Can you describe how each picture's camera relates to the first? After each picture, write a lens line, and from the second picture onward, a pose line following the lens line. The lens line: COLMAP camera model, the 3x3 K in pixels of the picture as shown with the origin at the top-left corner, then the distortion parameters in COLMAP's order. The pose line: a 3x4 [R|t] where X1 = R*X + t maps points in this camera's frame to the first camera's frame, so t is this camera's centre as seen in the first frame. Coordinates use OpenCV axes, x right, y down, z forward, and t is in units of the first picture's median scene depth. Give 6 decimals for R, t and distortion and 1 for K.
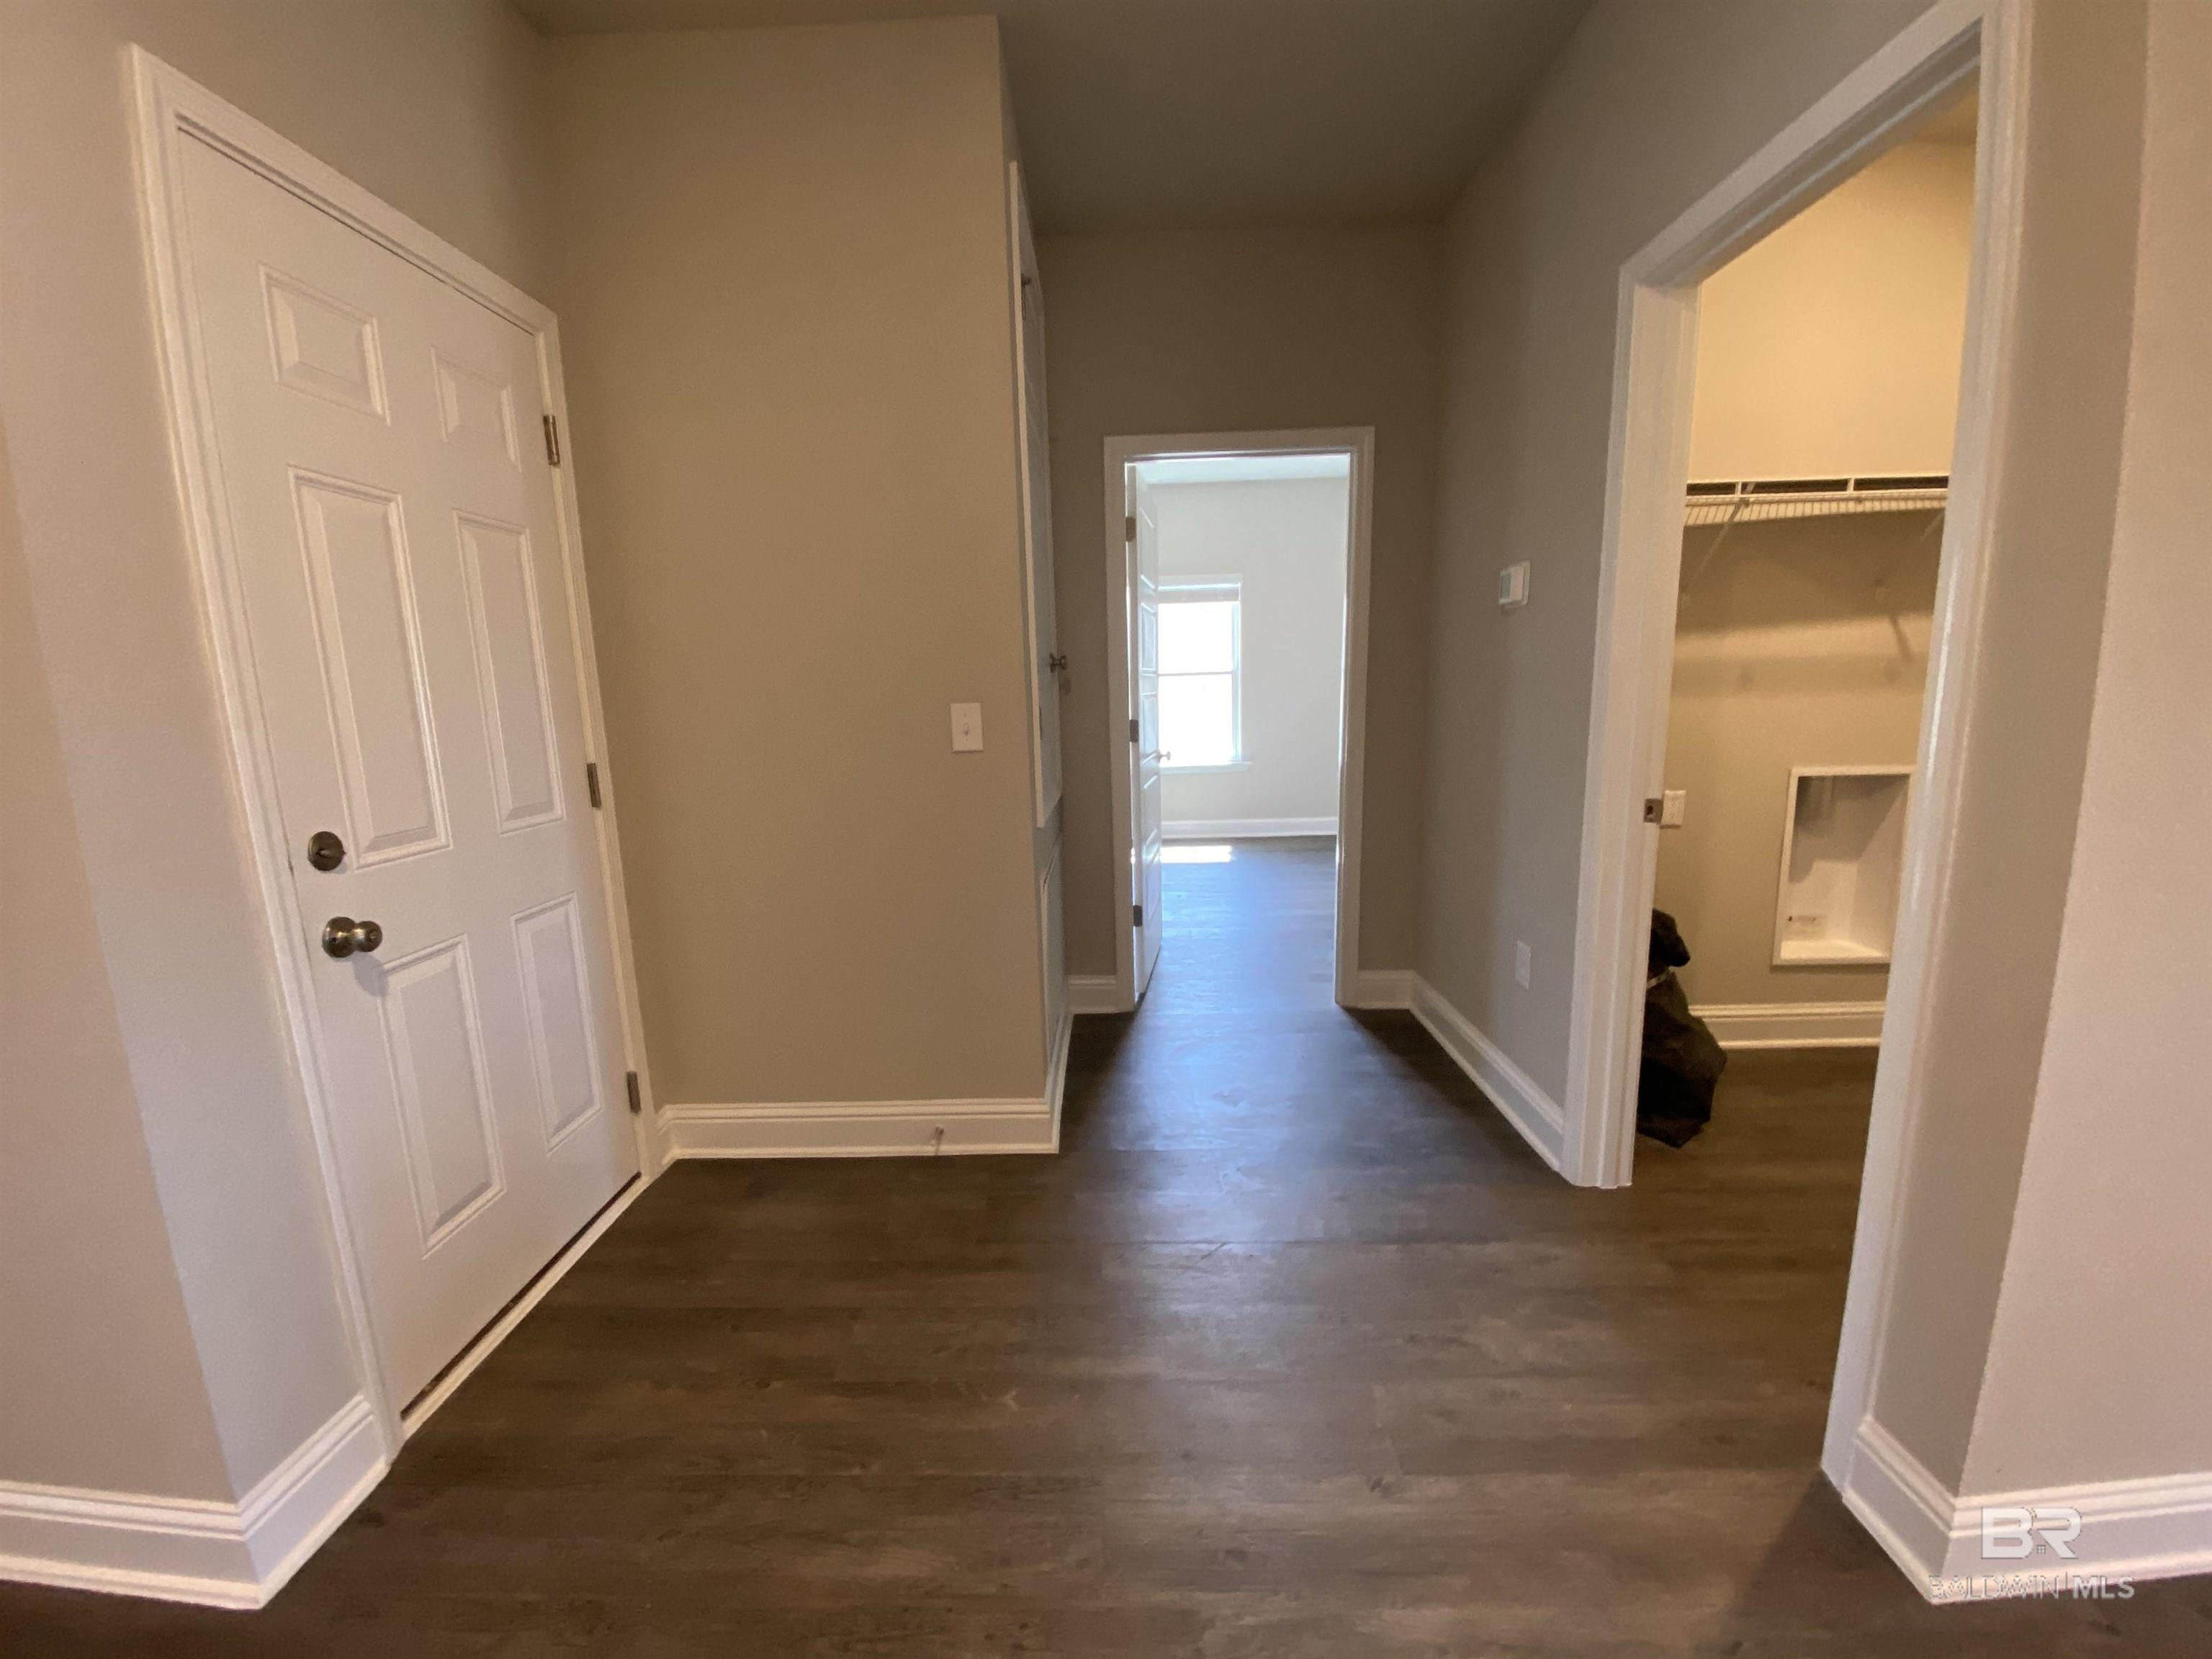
lens RADIAL K [[898.8, 0, 1113.2], [0, 898.8, 838.3], [0, 0, 1]] dist [0.000156, -0.003786]
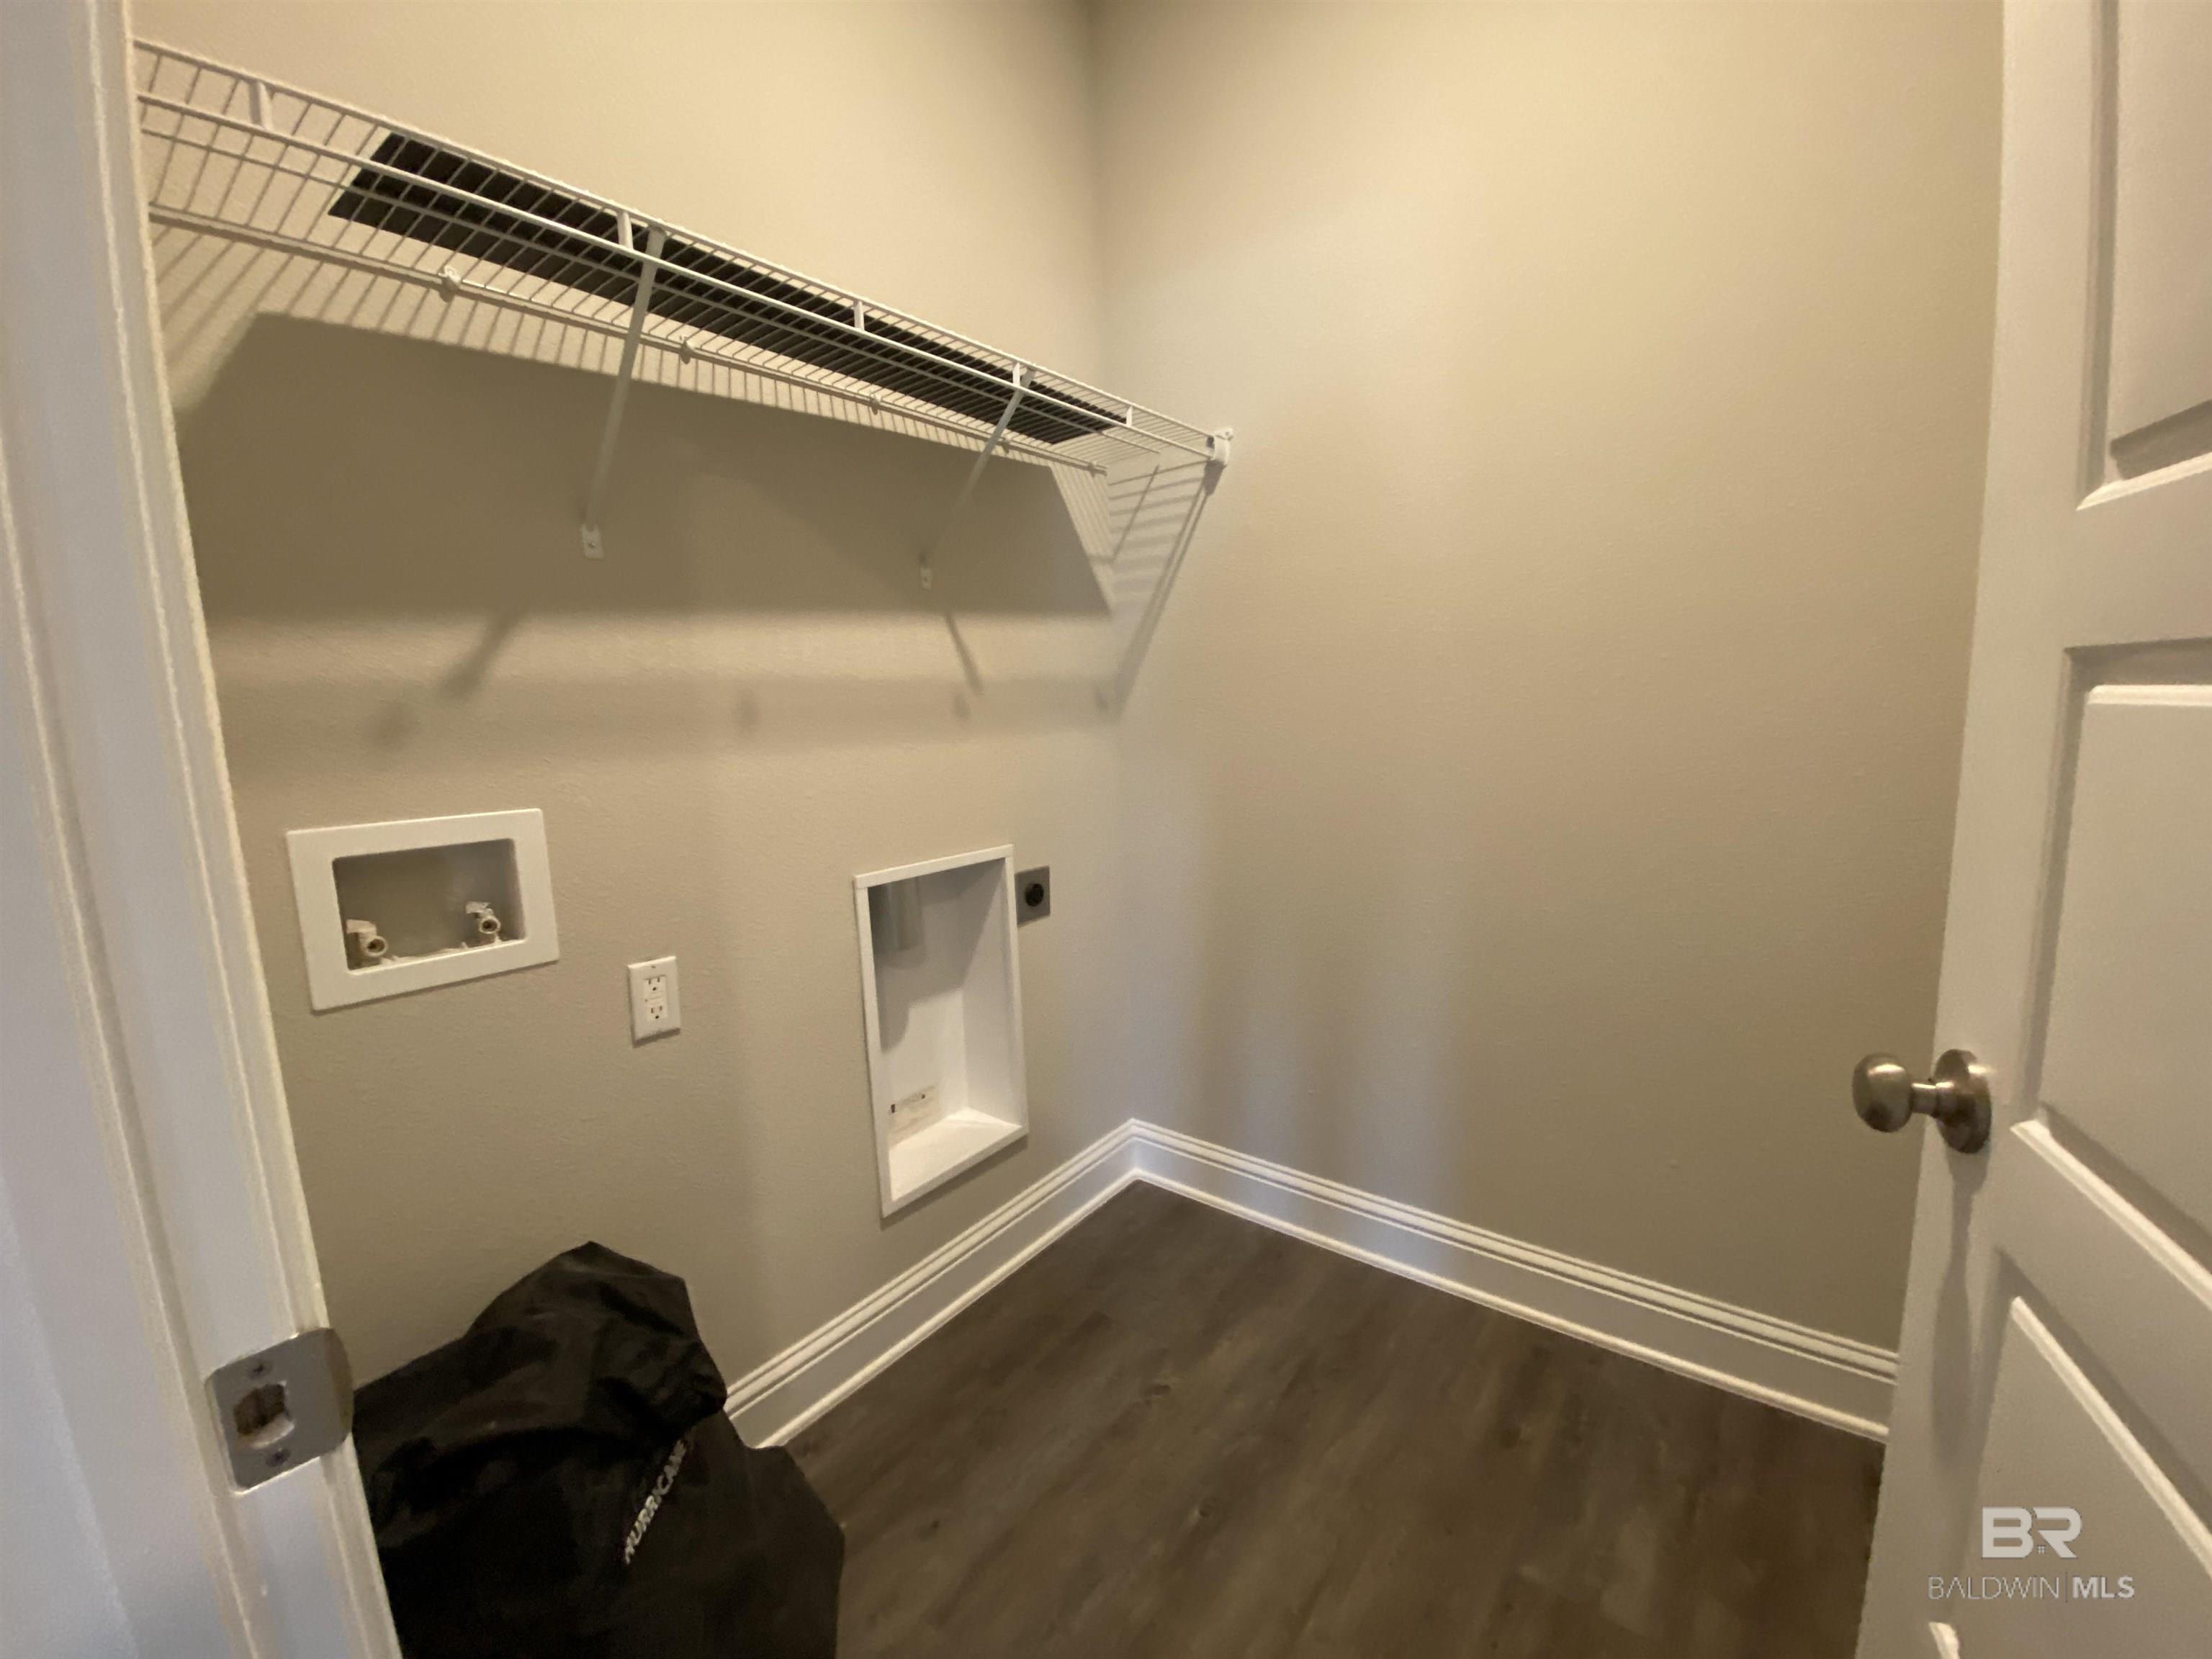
lens RADIAL K [[898.8, 0, 1114.9], [0, 898.8, 832.3], [0, 0, 1]] dist [0.000156, -0.003786]
pose [[0.594536, -0.112310, 0.796187, 0.396732], [0.160650, 0.986824, 0.019239, -0.086119], [-0.787857, 0.116469, 0.604745, 0.514112]]
